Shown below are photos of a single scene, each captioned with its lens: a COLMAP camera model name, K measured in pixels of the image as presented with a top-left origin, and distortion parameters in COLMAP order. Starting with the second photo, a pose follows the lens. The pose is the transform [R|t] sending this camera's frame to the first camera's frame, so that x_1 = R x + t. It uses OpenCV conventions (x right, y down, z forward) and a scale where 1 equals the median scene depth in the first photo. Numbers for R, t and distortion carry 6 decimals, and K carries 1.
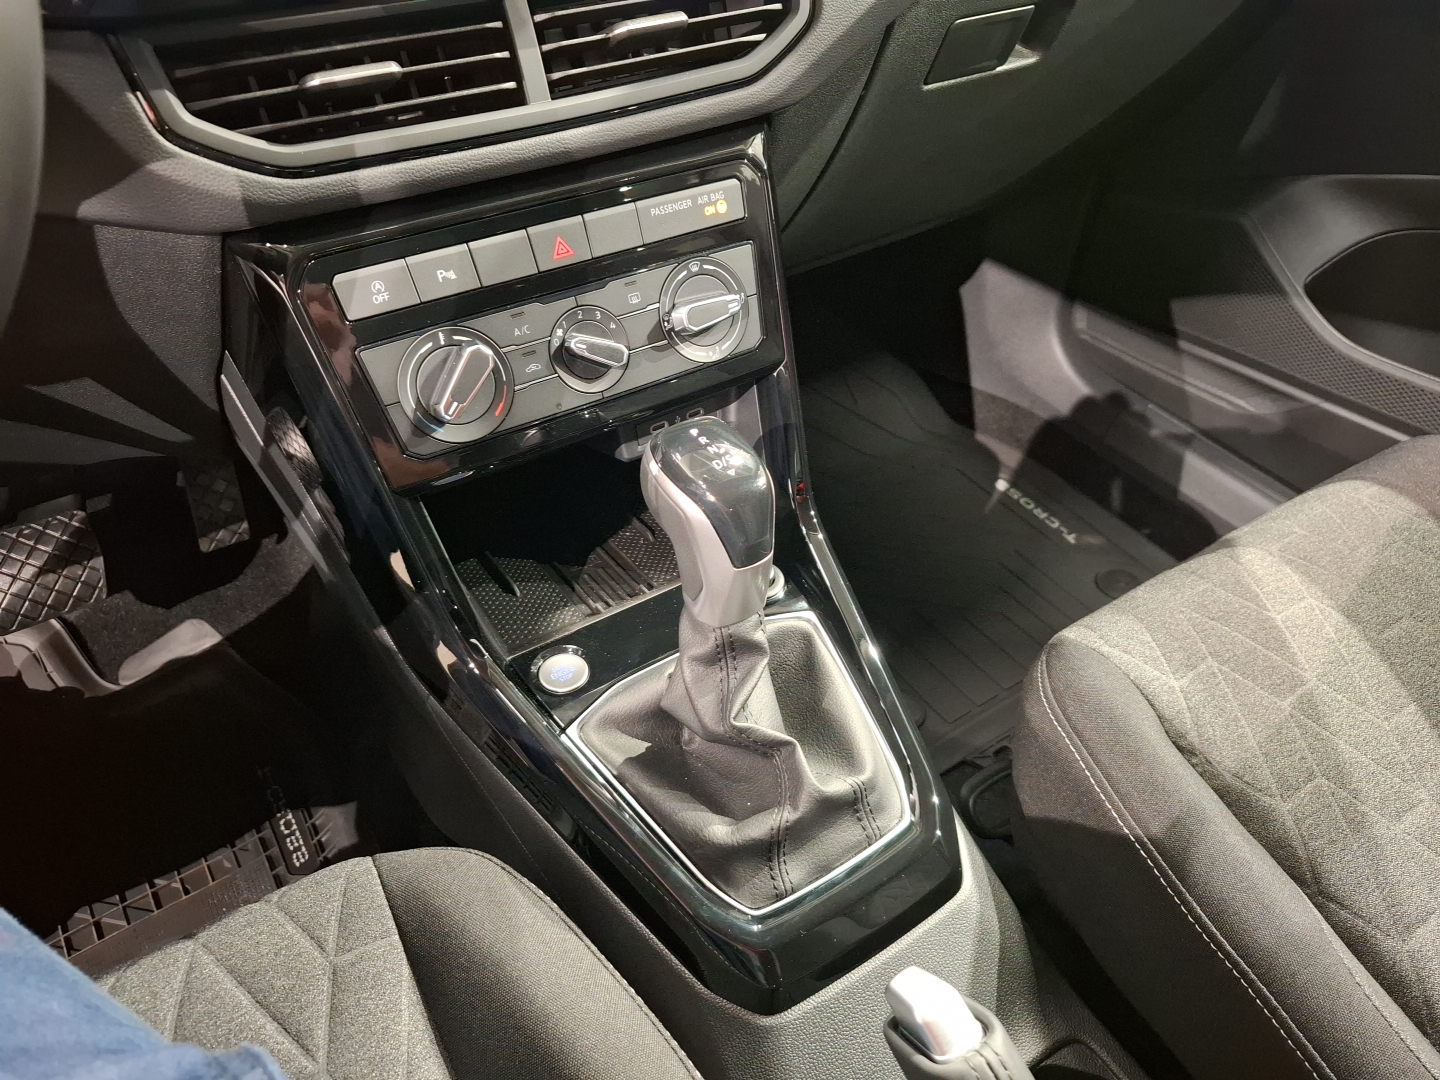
lens RADIAL K [[1010.8, 0, 727.6], [0, 1010.8, 535.6], [0, 0, 1]] dist [0.115514, -0.176600]
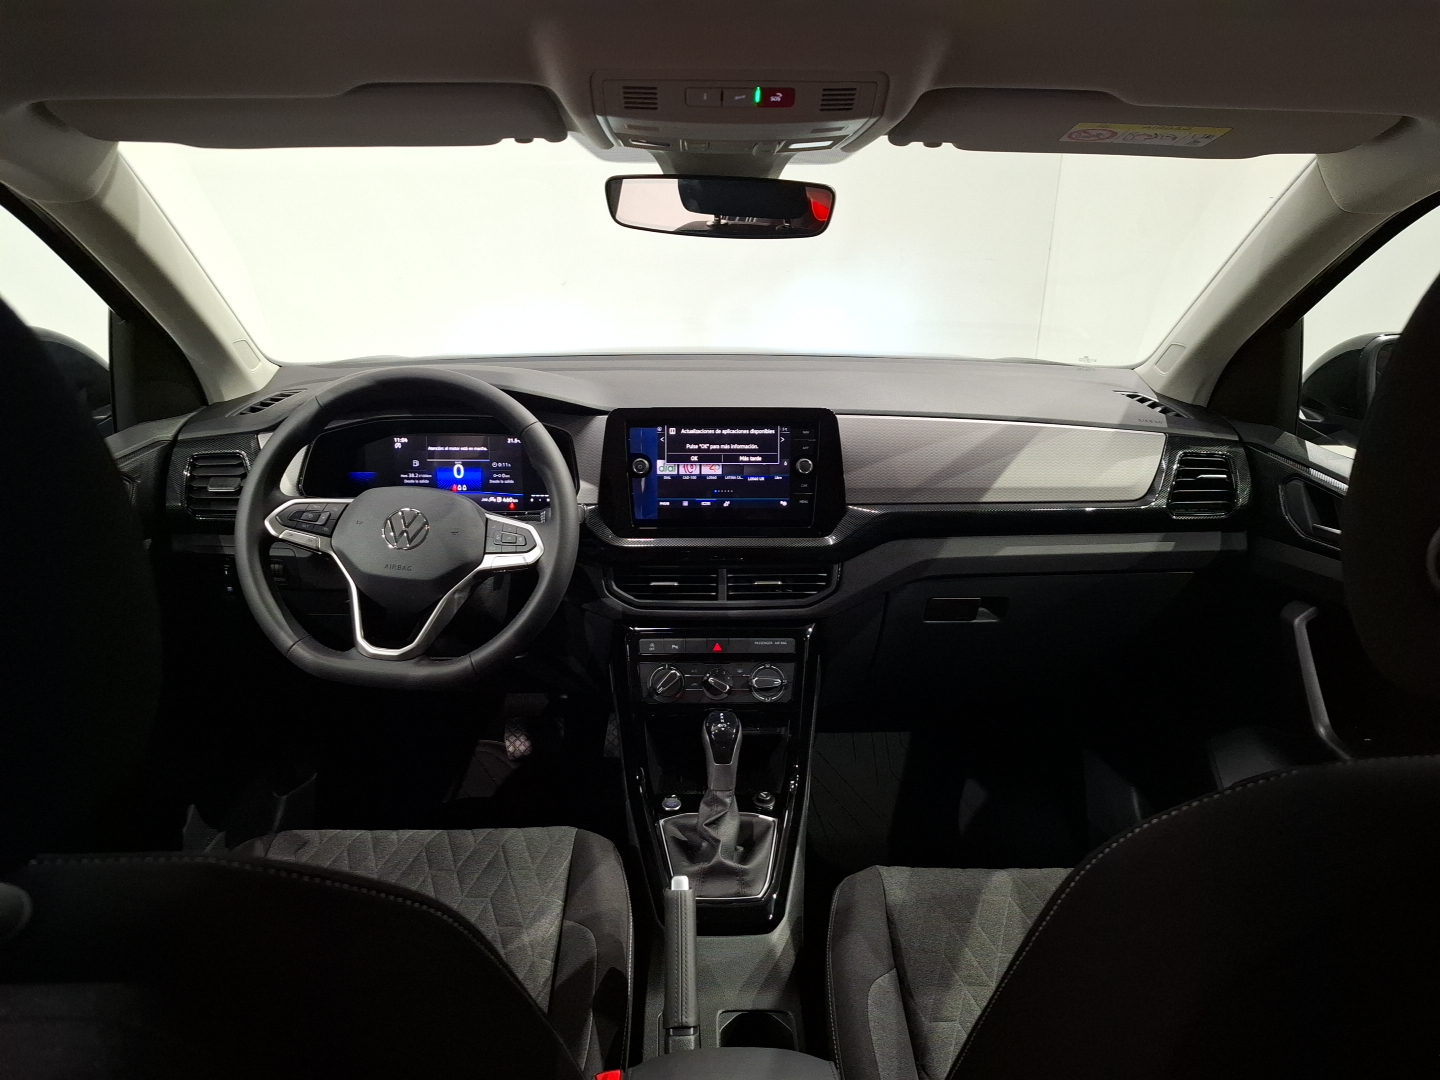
lens RADIAL K [[1010.8, 0, 727.6], [0, 1010.8, 535.6], [0, 0, 1]] dist [0.115514, -0.176600]
pose [[0.851838, 0.158396, -0.499282, 1.209309], [-0.339948, 0.892349, -0.296898, 0.264408], [0.398506, 0.422639, 0.813984, -1.398675]]
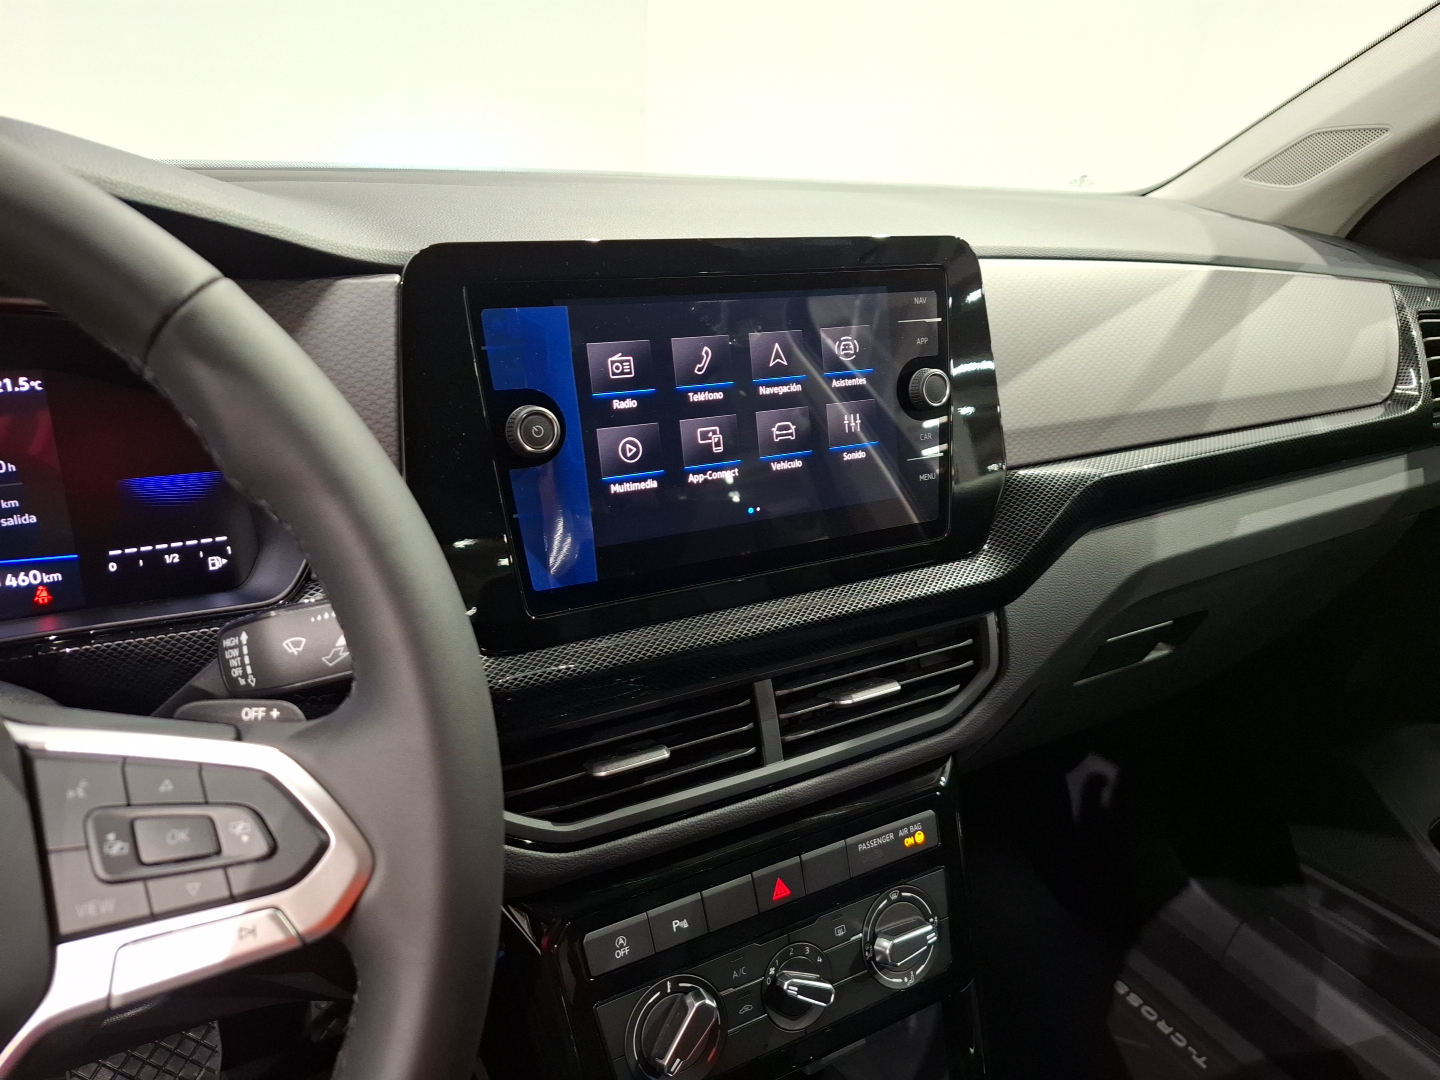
lens RADIAL K [[999.4, 0, 713.7], [0, 999.4, 532.6], [0, 0, 1]] dist [0.078557, -0.089799]
pose [[0.997234, 0.051123, -0.053955, -0.193265], [-0.065998, 0.942928, -0.326392, -0.282738], [0.034190, 0.329050, 0.943693, -0.118519]]
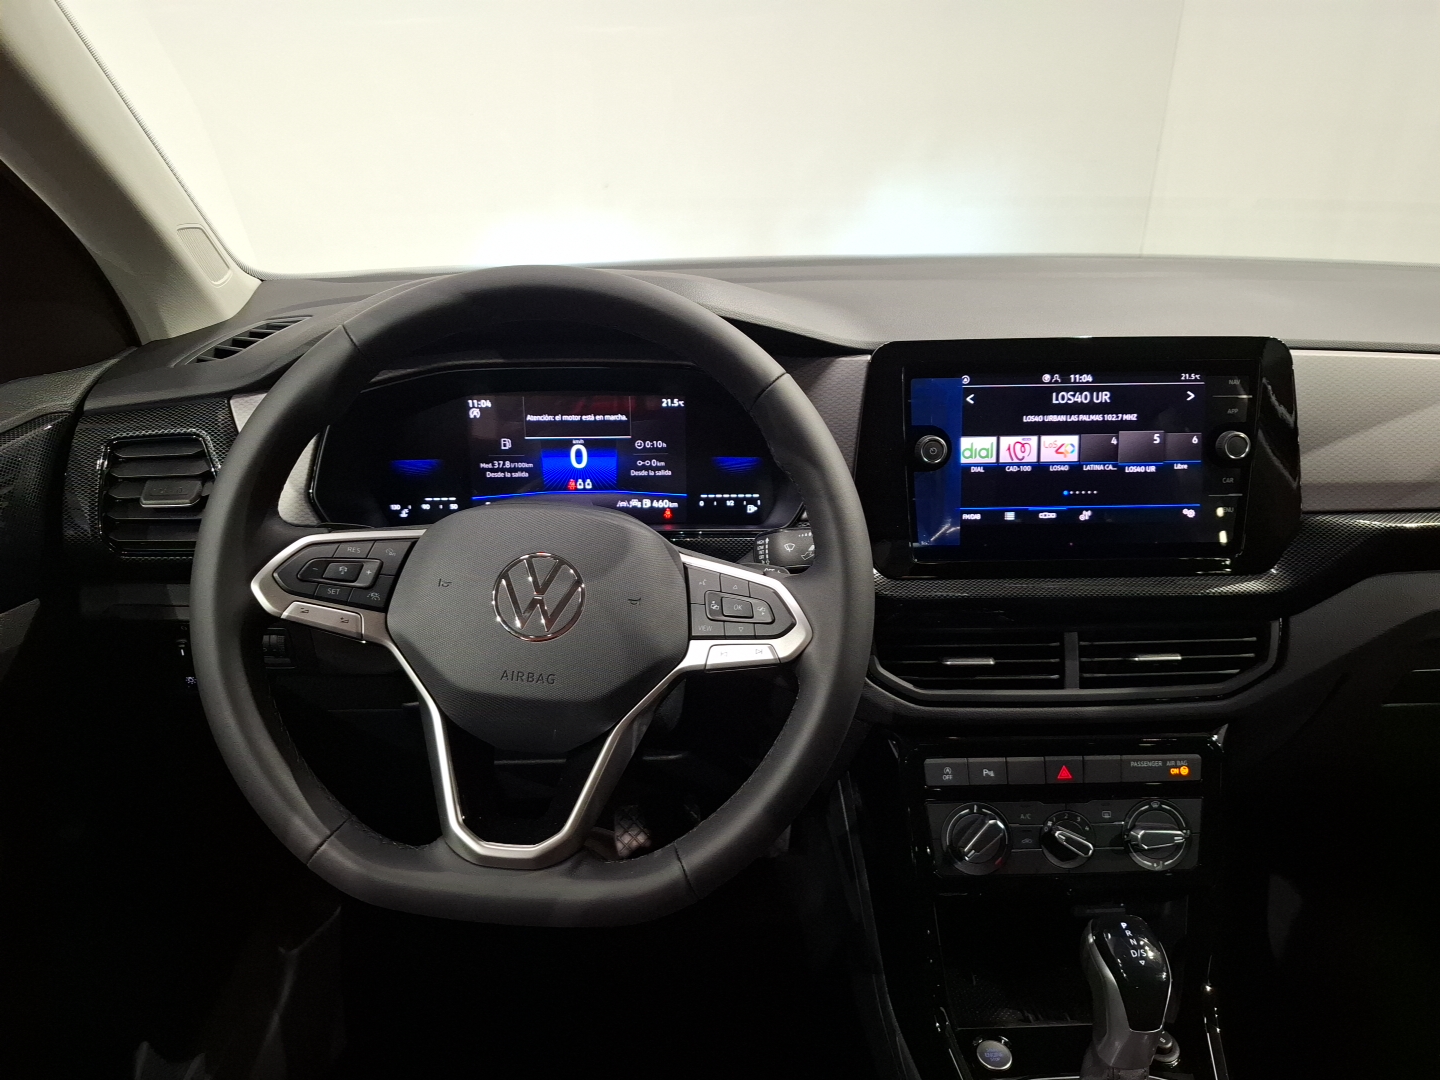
lens RADIAL K [[1010.8, 0, 727.6], [0, 1010.8, 535.6], [0, 0, 1]] dist [0.115514, -0.176600]
pose [[0.861224, 0.178340, -0.475908, 0.077537], [-0.325374, 0.912826, -0.246741, -0.055781], [0.390417, 0.367348, 0.844174, -0.672590]]
